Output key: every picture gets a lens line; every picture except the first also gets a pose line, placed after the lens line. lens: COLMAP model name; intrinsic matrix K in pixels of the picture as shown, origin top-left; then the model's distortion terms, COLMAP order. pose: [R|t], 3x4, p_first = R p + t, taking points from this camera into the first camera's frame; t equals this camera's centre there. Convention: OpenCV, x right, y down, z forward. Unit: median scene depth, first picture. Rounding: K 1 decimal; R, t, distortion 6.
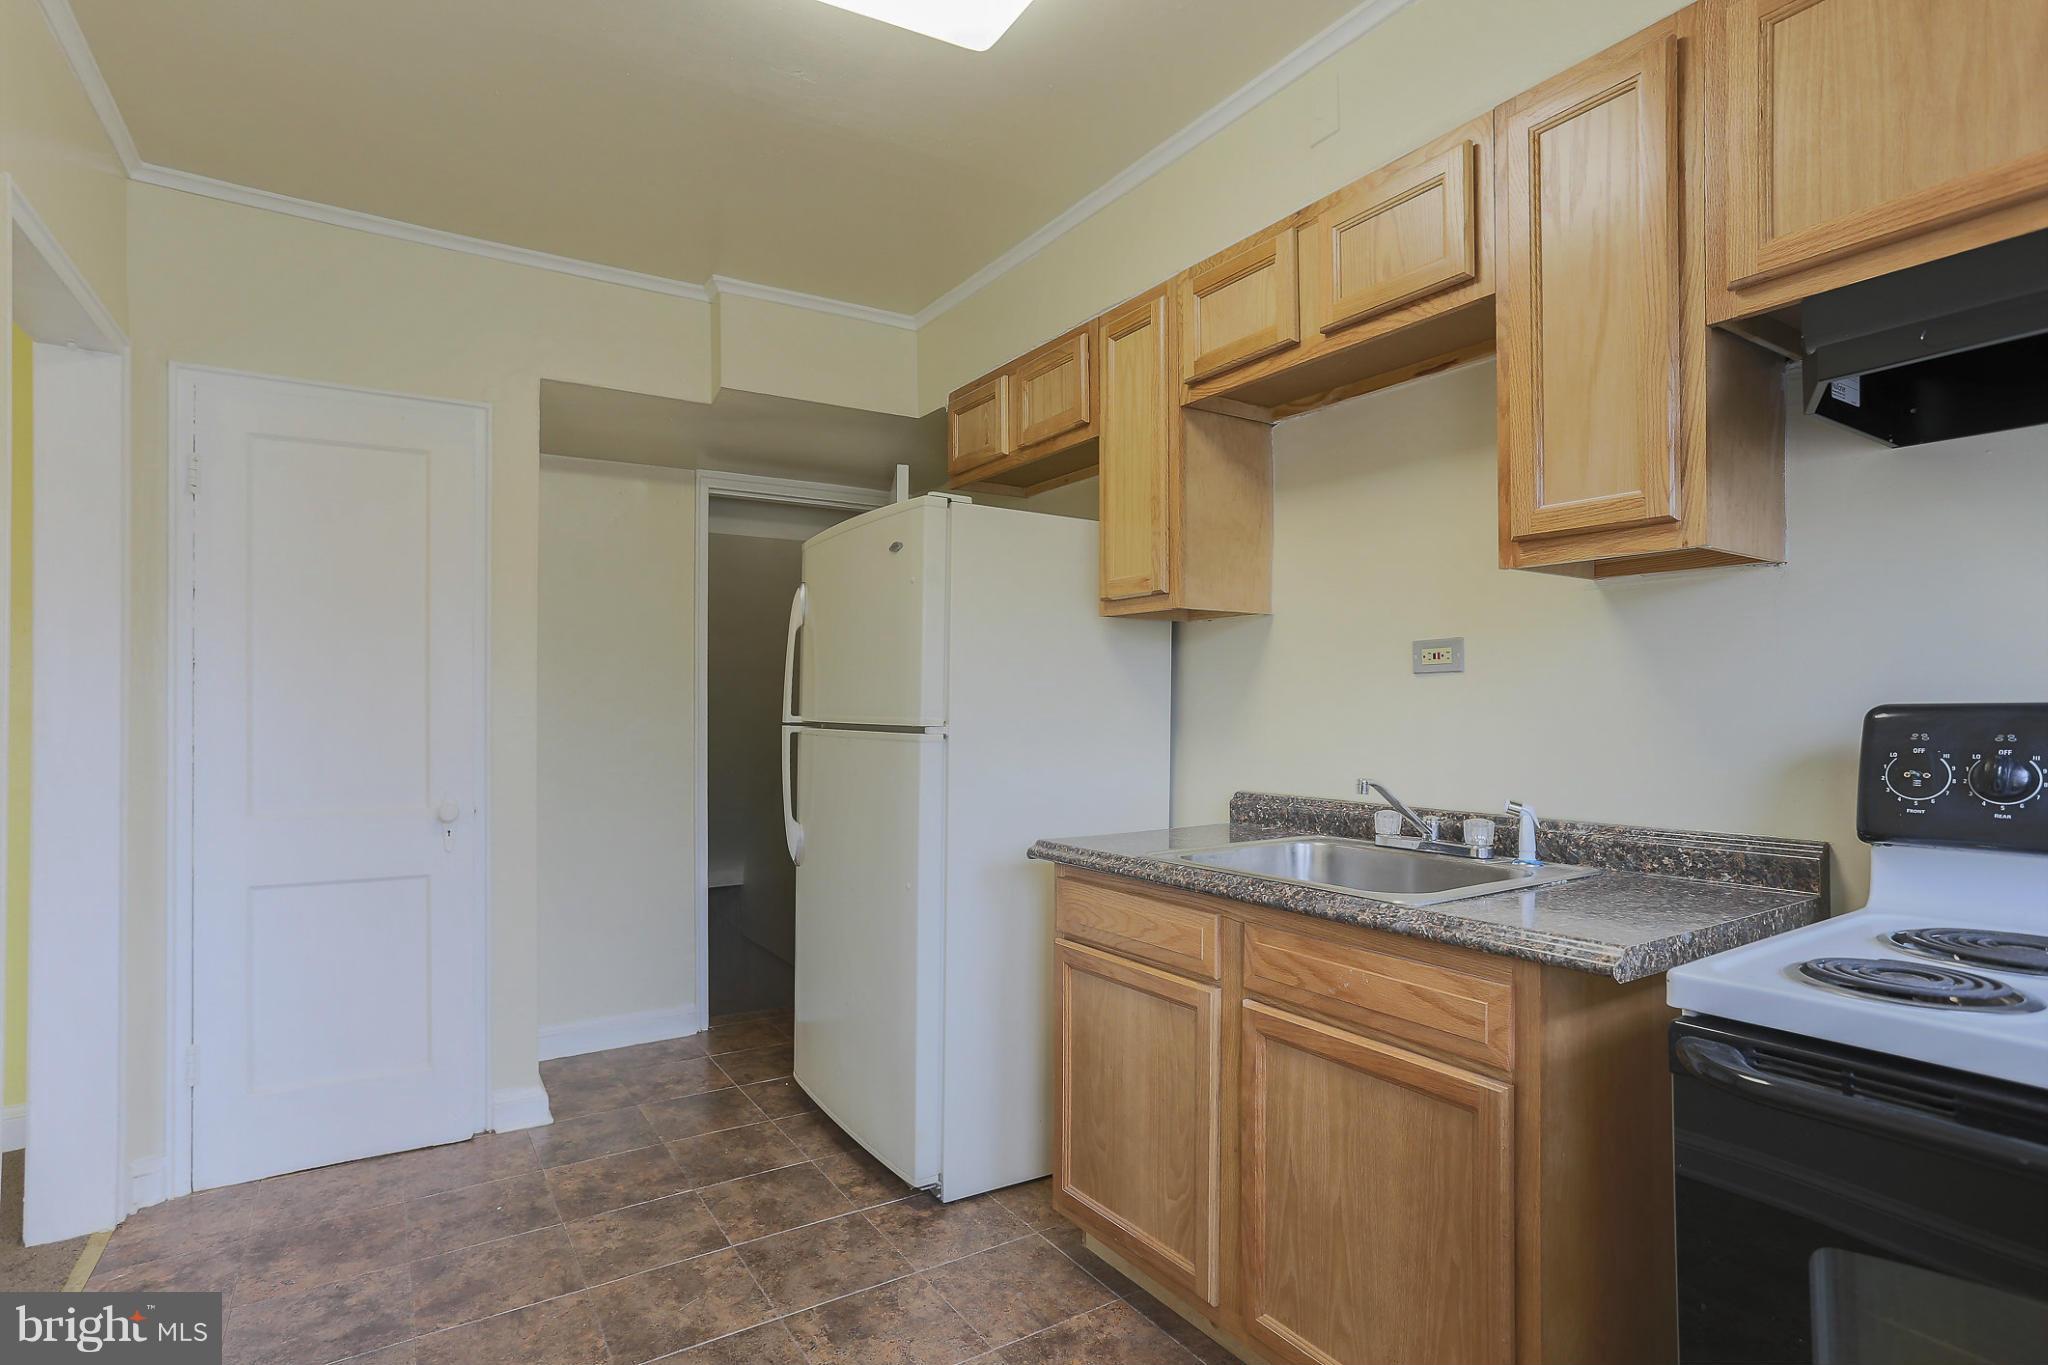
lens RADIAL K [[996.0, 0, 1017.2], [0, 996.0, 703.5], [0, 0, 1]] dist [-0.062404, 0.046938]
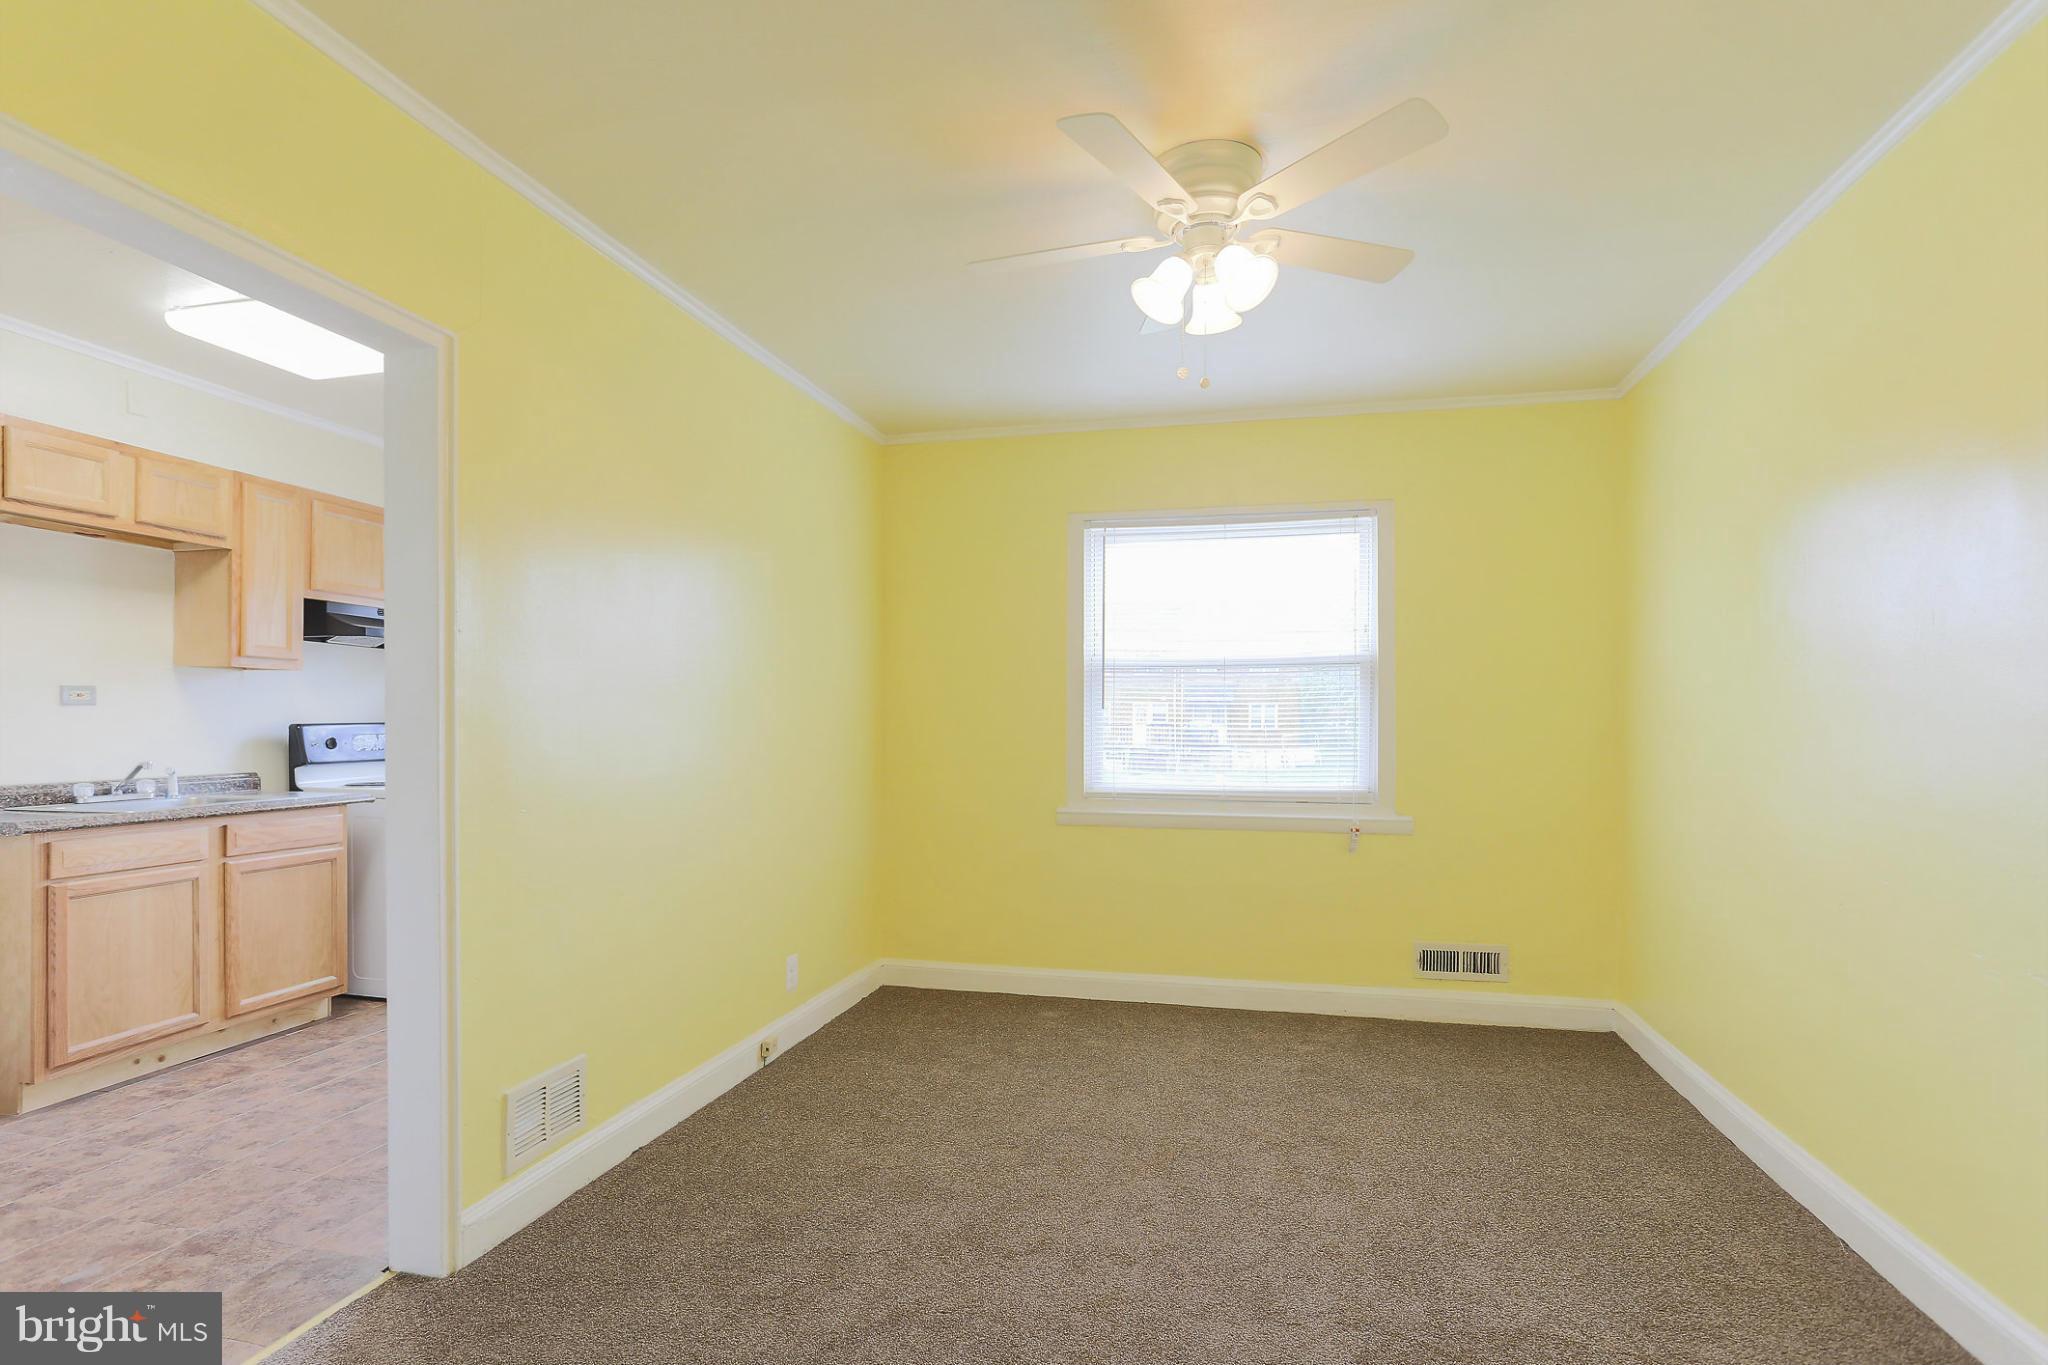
lens RADIAL K [[996.0, 0, 1017.2], [0, 996.0, 703.5], [0, 0, 1]] dist [-0.062404, 0.046938]
pose [[-0.693590, 0.014553, 0.720223, -2.150906], [-0.003063, 0.999727, -0.023151, 0.002353], [-0.720364, -0.018263, -0.693356, 1.080962]]
